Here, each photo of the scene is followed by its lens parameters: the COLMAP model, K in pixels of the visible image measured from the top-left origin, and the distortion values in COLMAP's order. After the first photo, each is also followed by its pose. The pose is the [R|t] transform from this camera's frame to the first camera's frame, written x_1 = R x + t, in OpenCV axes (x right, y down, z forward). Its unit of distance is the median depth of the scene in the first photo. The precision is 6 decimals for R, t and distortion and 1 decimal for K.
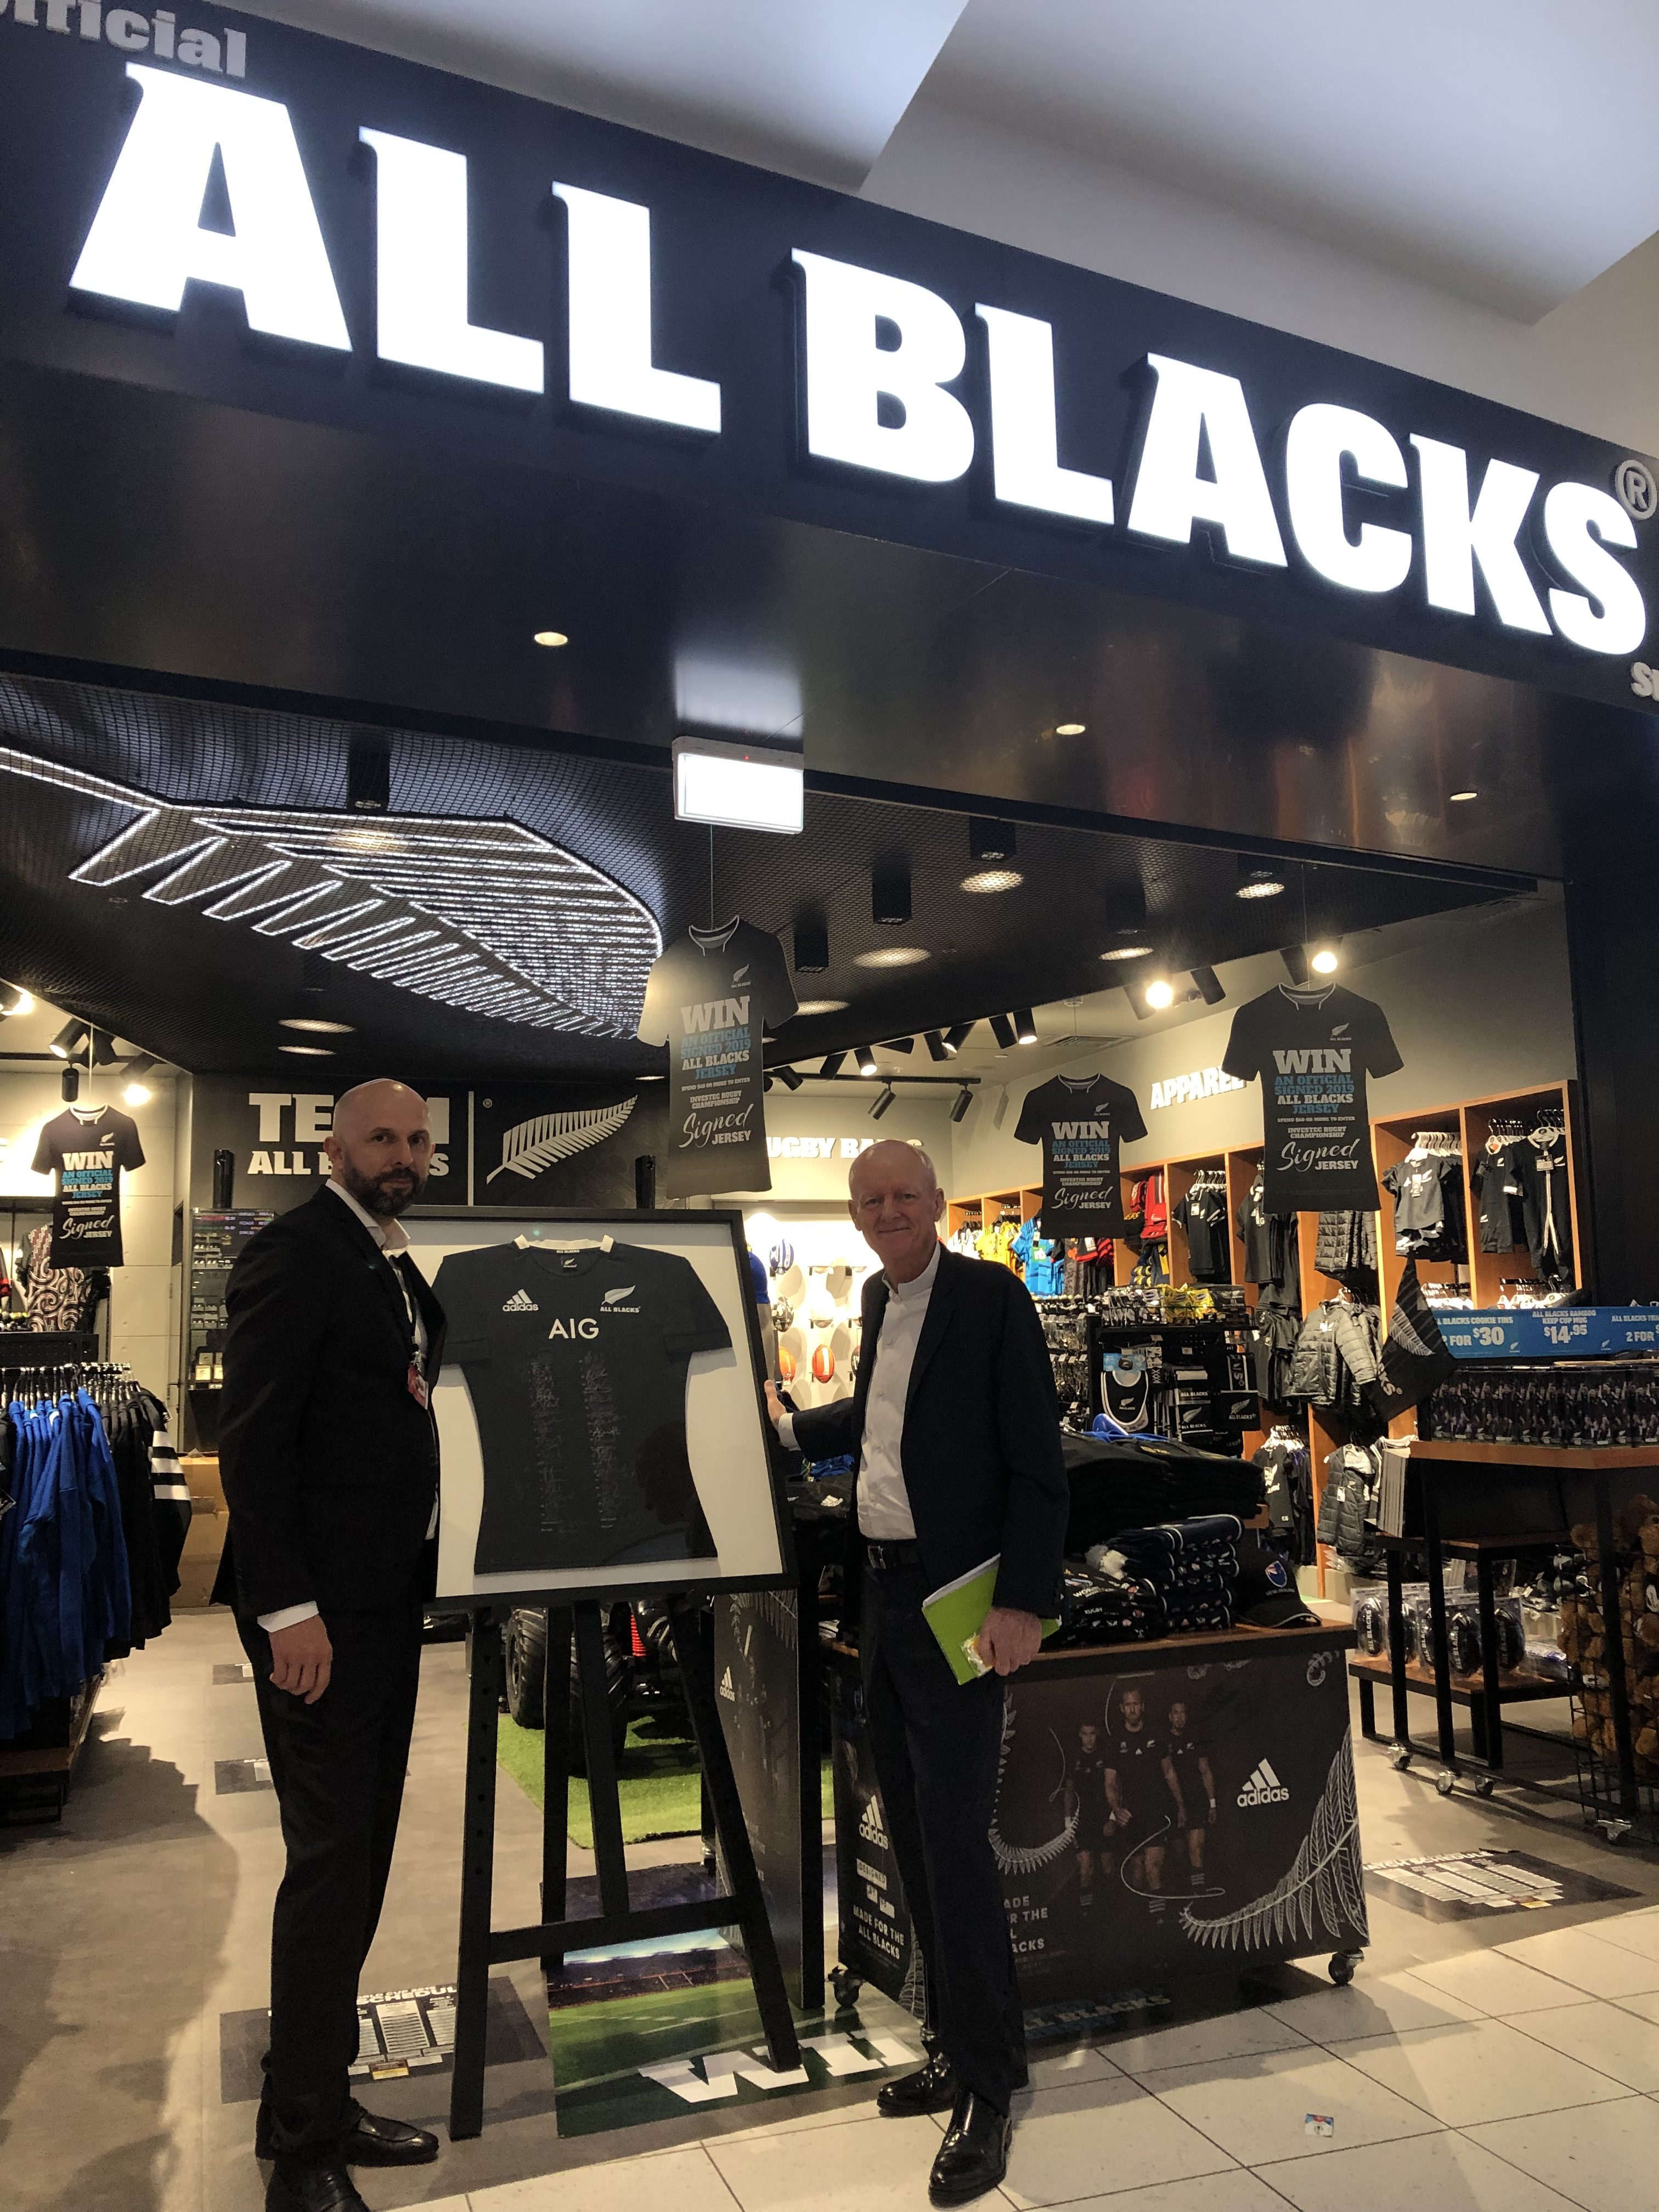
lens RADIAL K [[1877.5, 0, 829.5], [0, 1877.5, 1106.0], [0, 0, 1]] dist [0.105320, -0.208109]
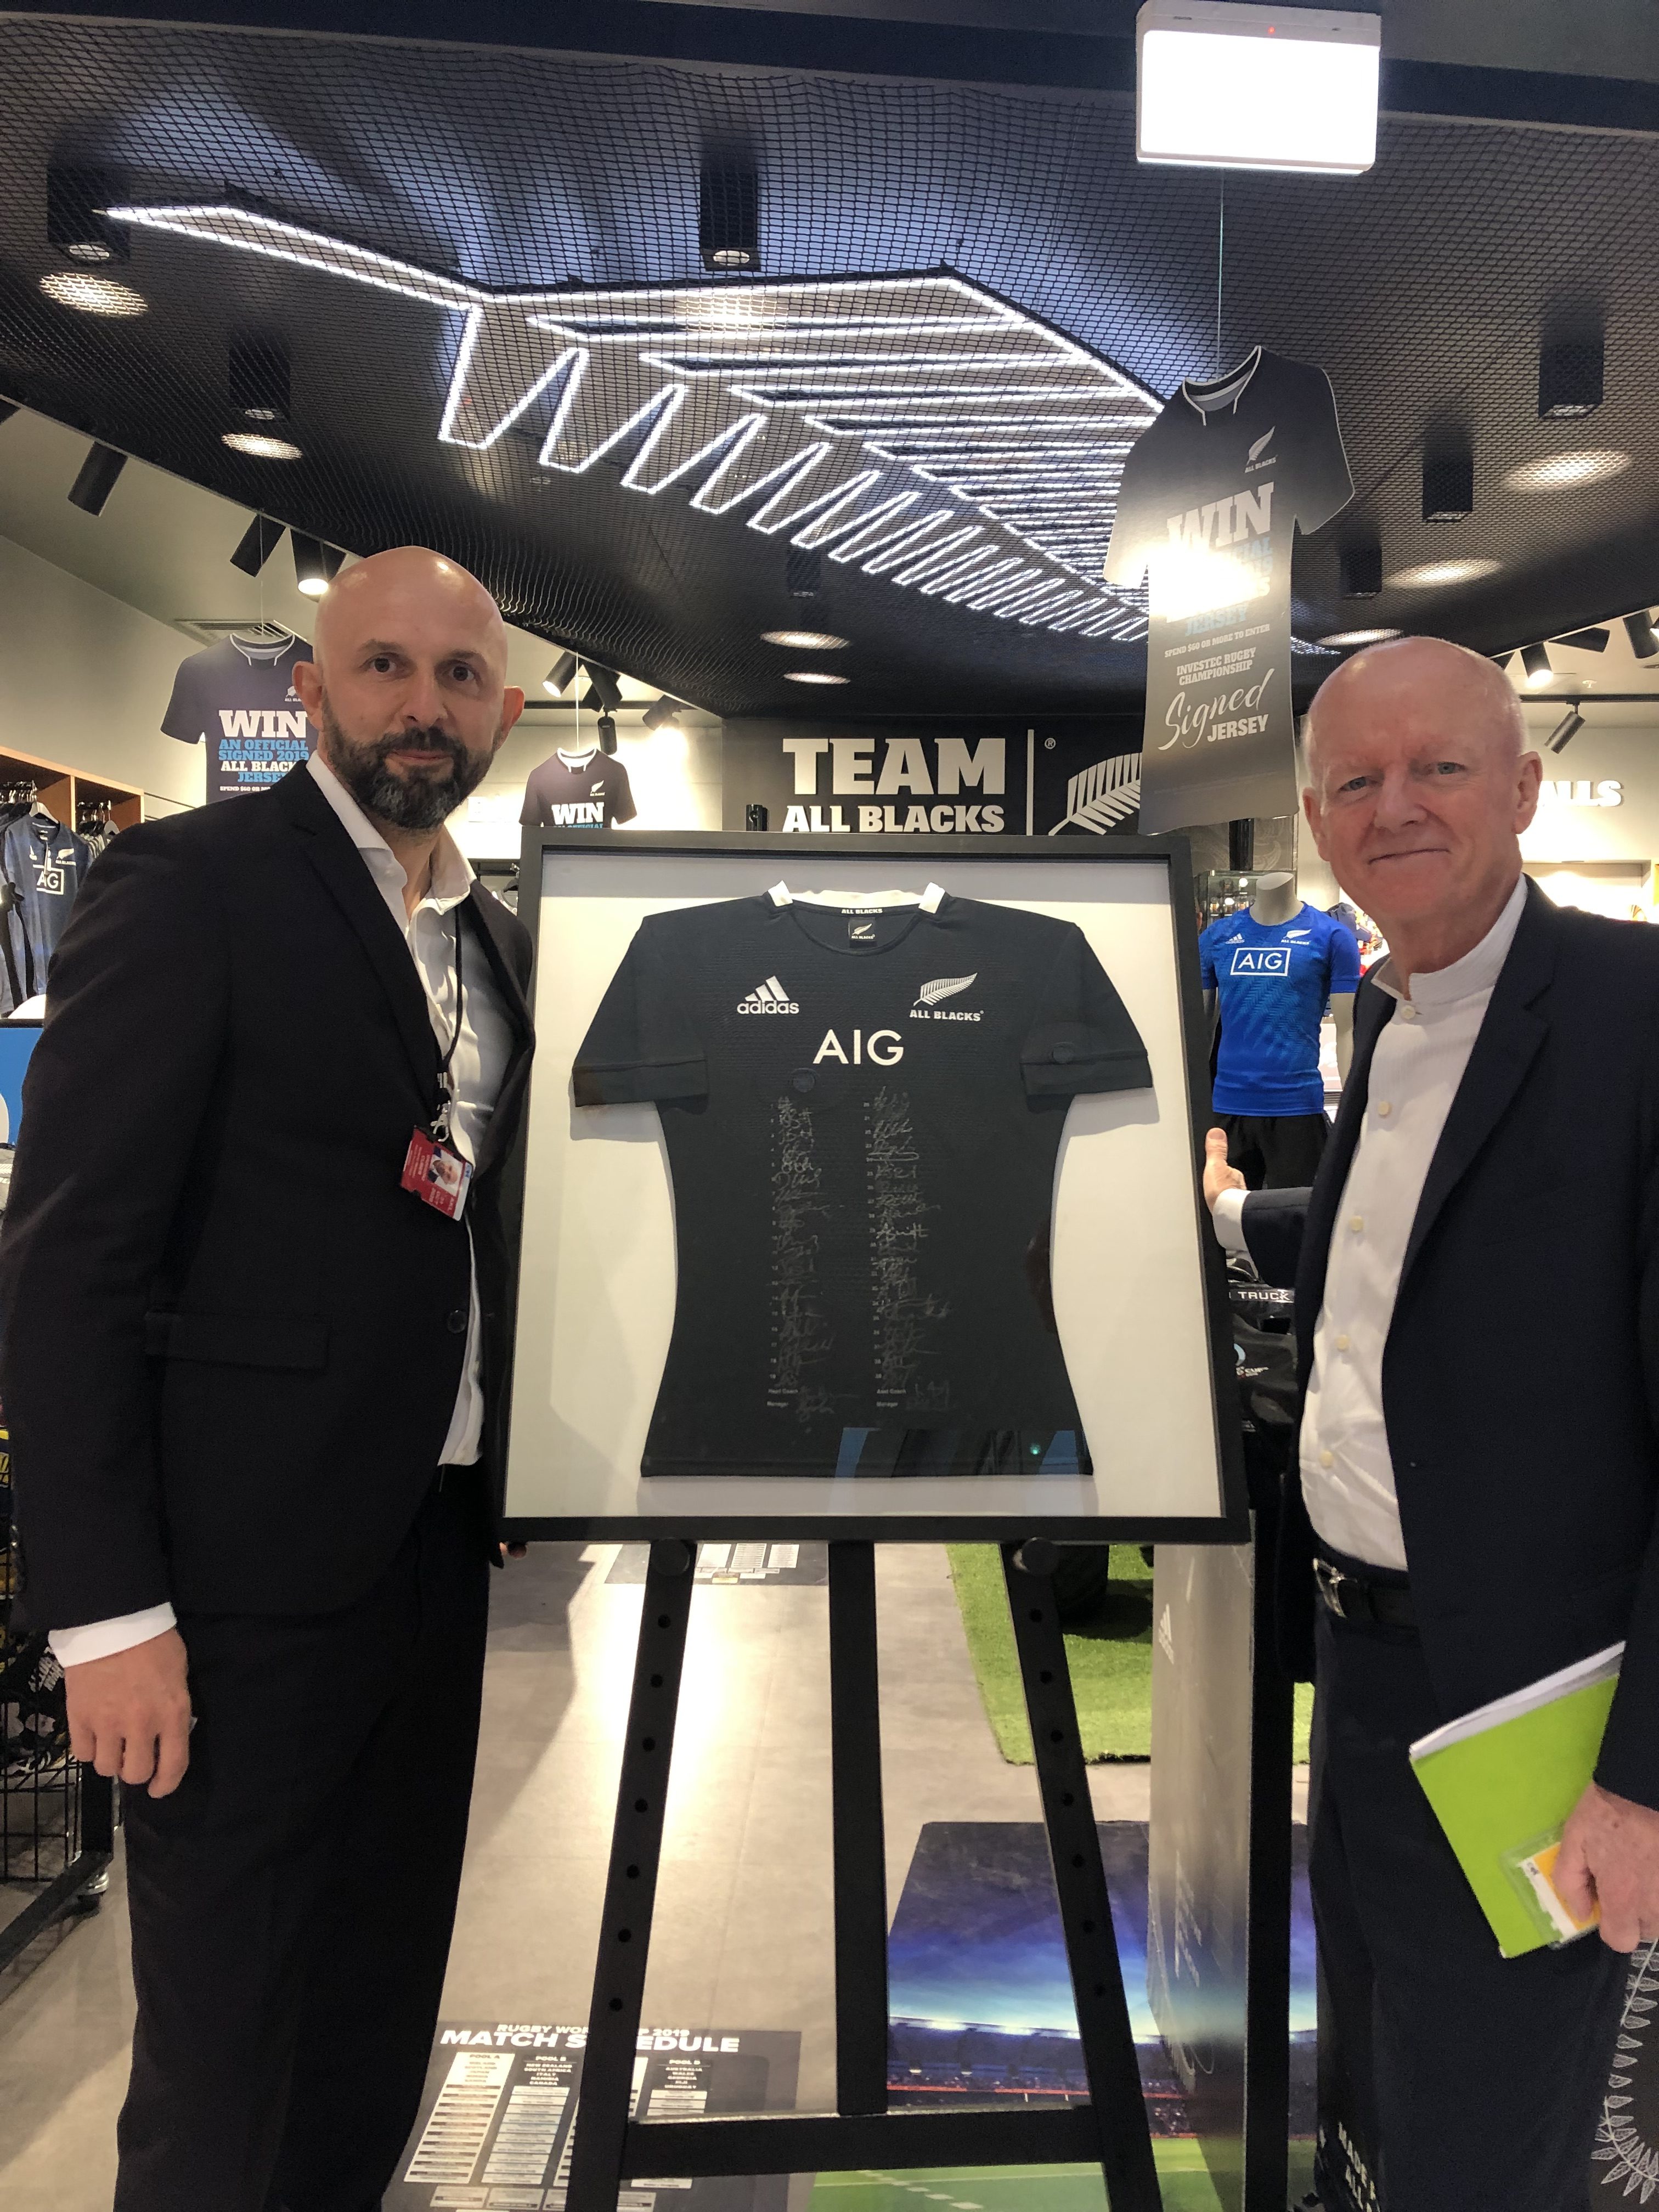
lens RADIAL K [[1877.5, 0, 829.5], [0, 1877.5, 1106.0], [0, 0, 1]] dist [0.105320, -0.208109]
pose [[0.939777, 0.037845, -0.339685, 0.031444], [0.021110, 0.985526, 0.168203, 0.025947], [0.341134, -0.165244, 0.925376, 0.302808]]
